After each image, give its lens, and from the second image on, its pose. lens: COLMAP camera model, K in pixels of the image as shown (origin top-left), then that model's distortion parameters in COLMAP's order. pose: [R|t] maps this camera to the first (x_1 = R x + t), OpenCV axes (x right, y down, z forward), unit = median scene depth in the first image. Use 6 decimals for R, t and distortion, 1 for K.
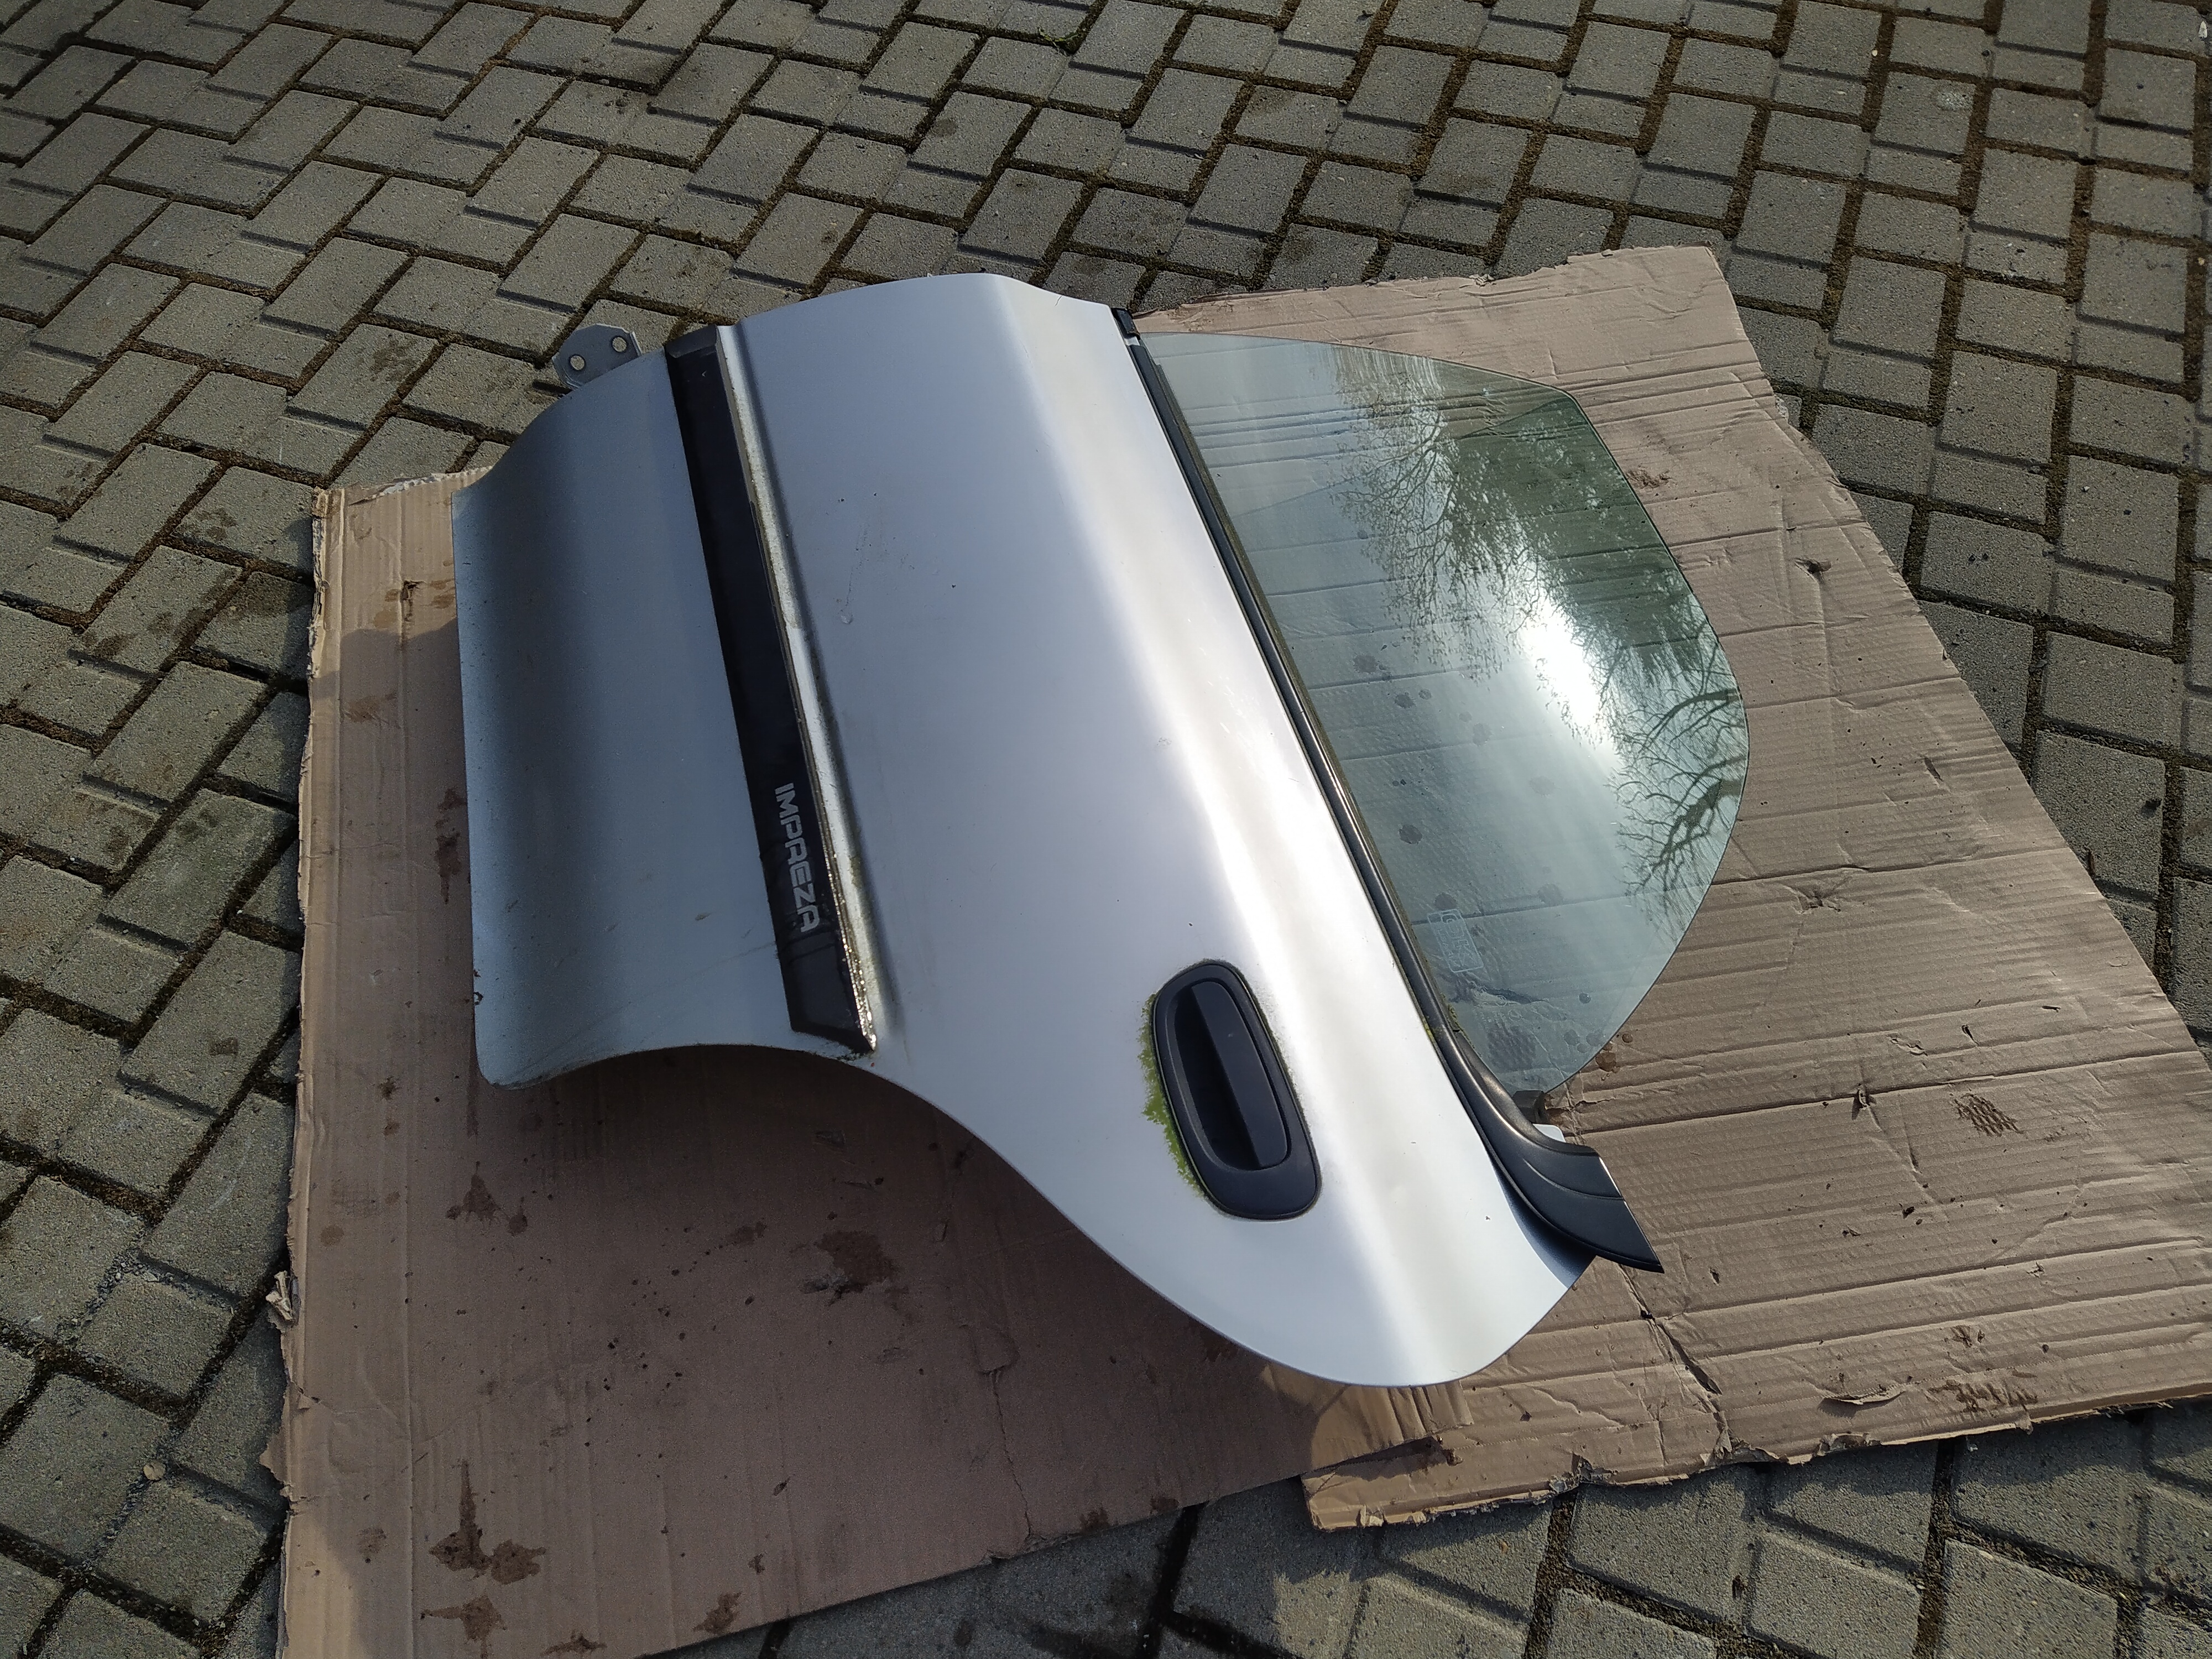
lens RADIAL K [[1630.2, 0, 1106.2], [0, 1630.2, 822.9], [0, 0, 1]] dist [0.148098, -0.225625]
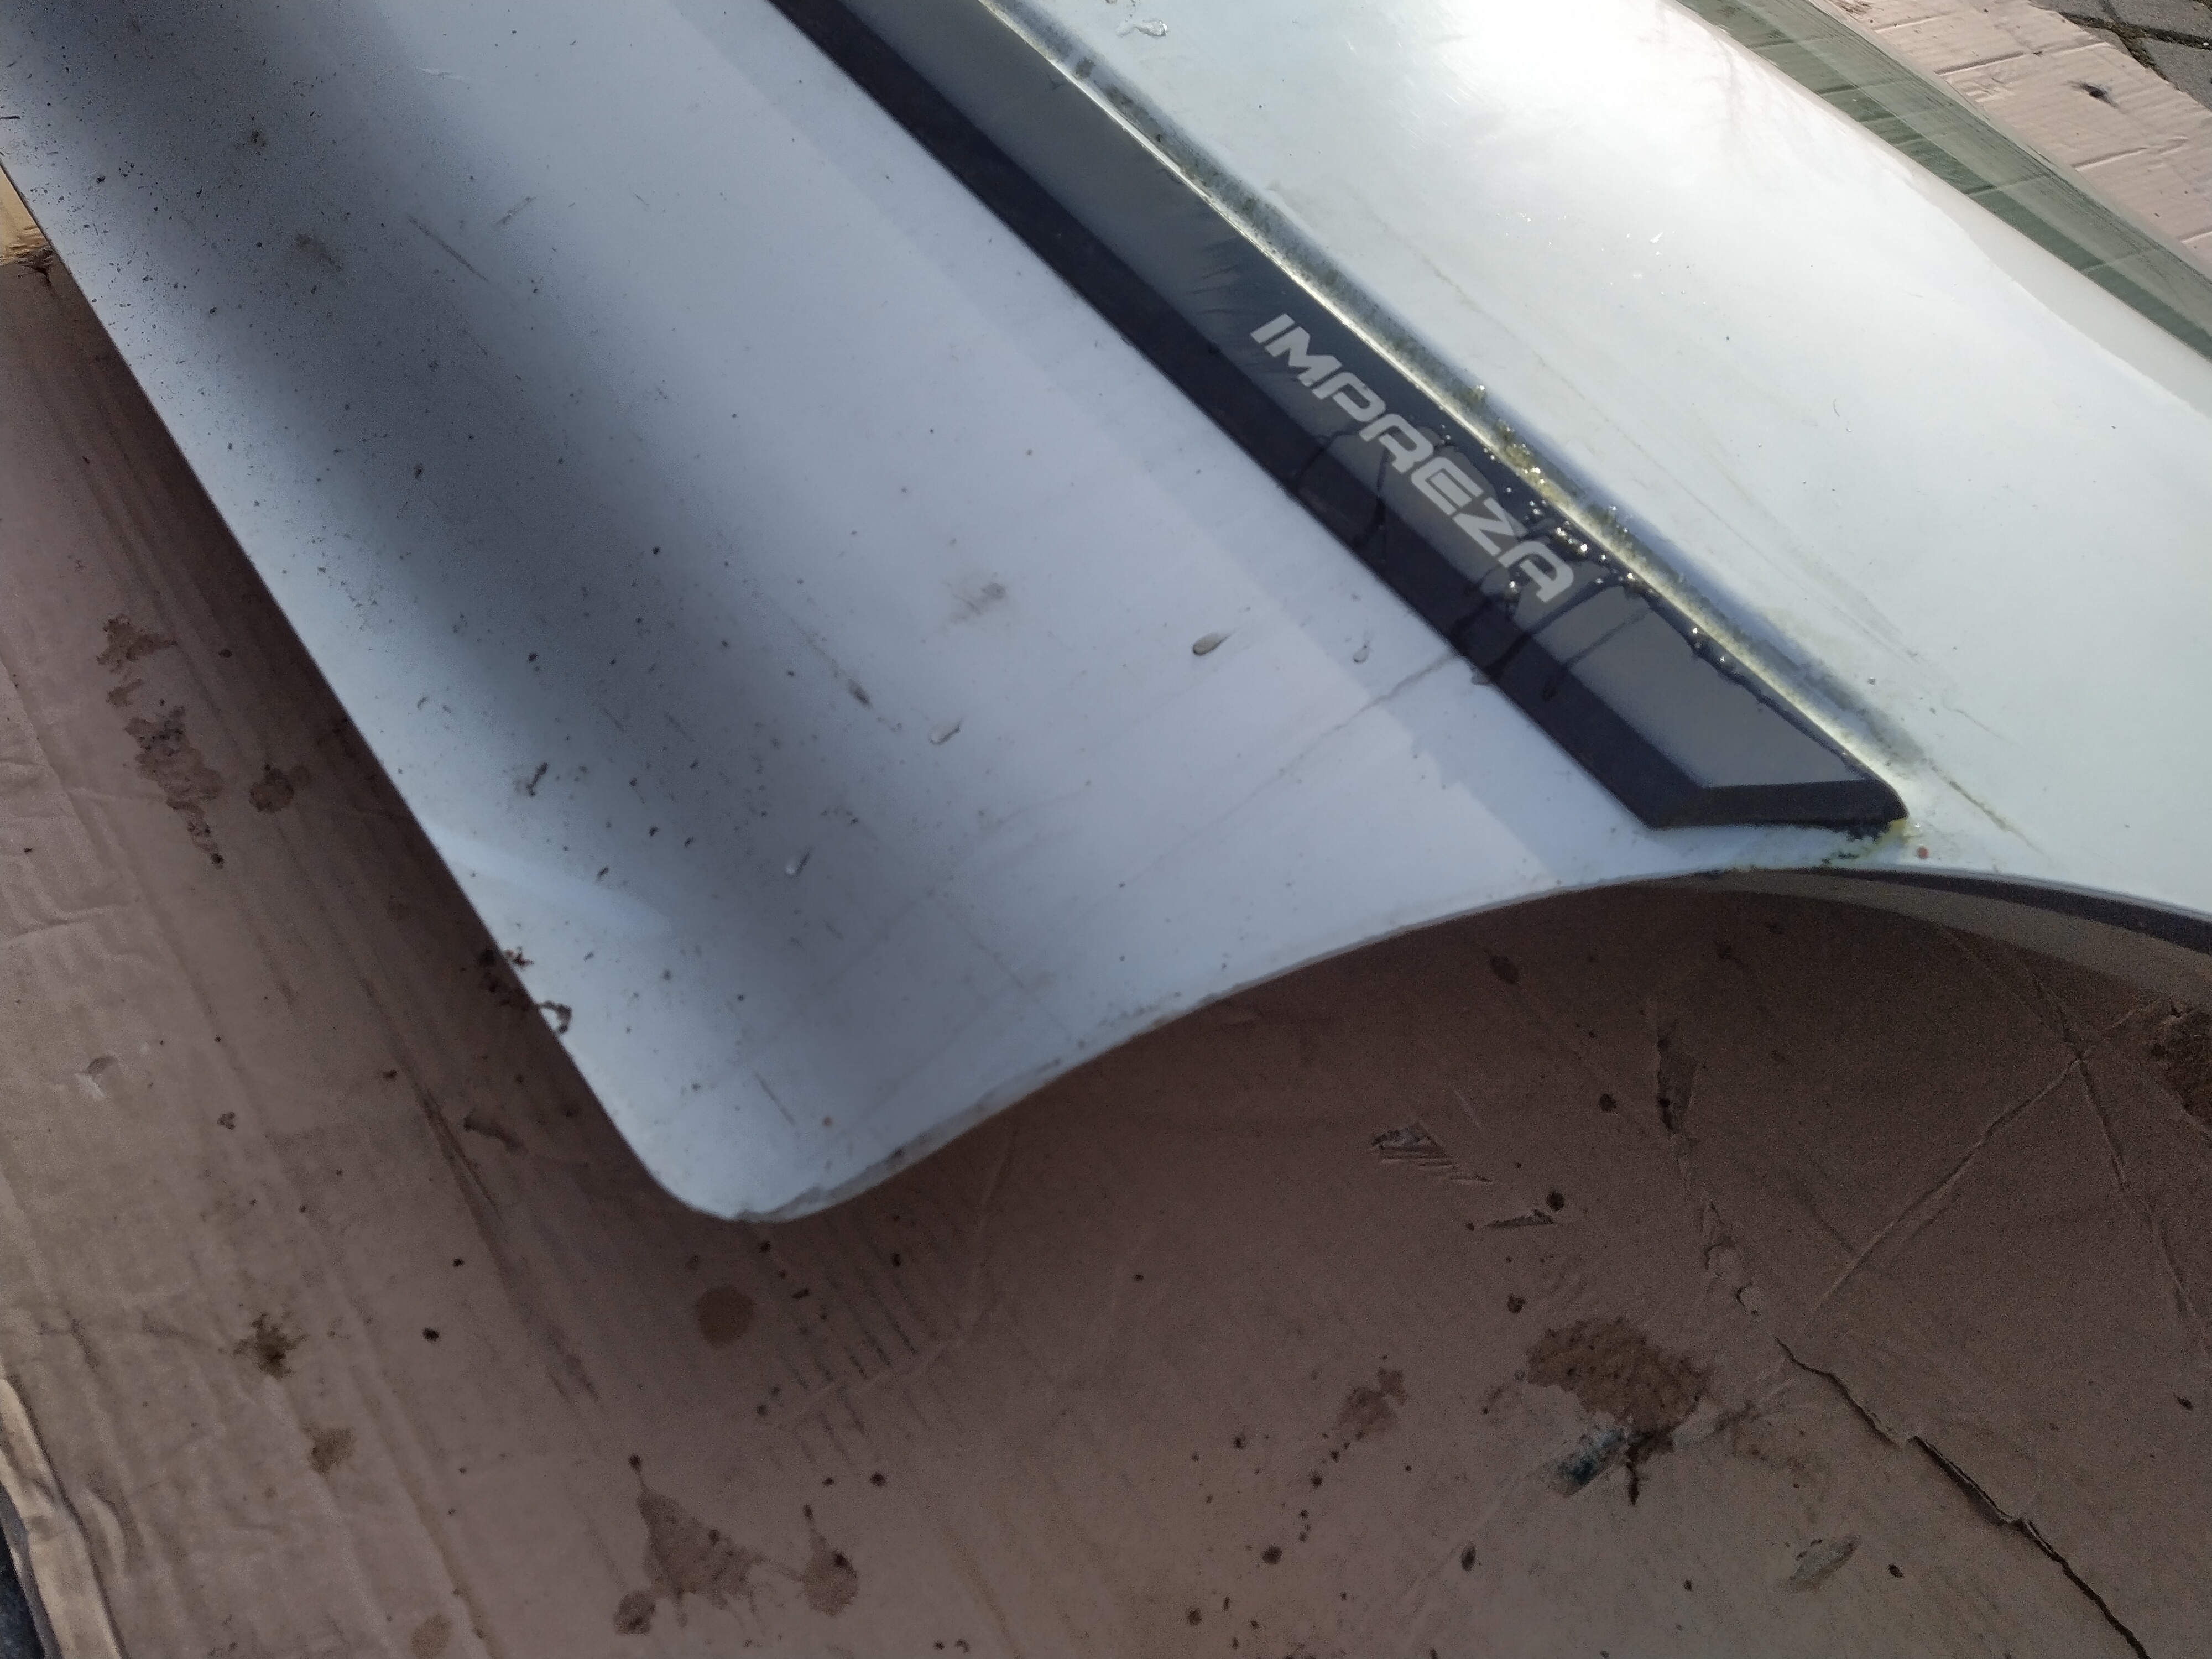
lens RADIAL K [[1674.9, 0, 1110.7], [0, 1674.9, 810.1], [0, 0, 1]] dist [0.094912, -0.146280]
pose [[0.894626, -0.186778, 0.405904, -0.311769], [0.199904, 0.979762, 0.010245, 0.062387], [-0.399603, 0.071977, 0.913858, 0.462279]]
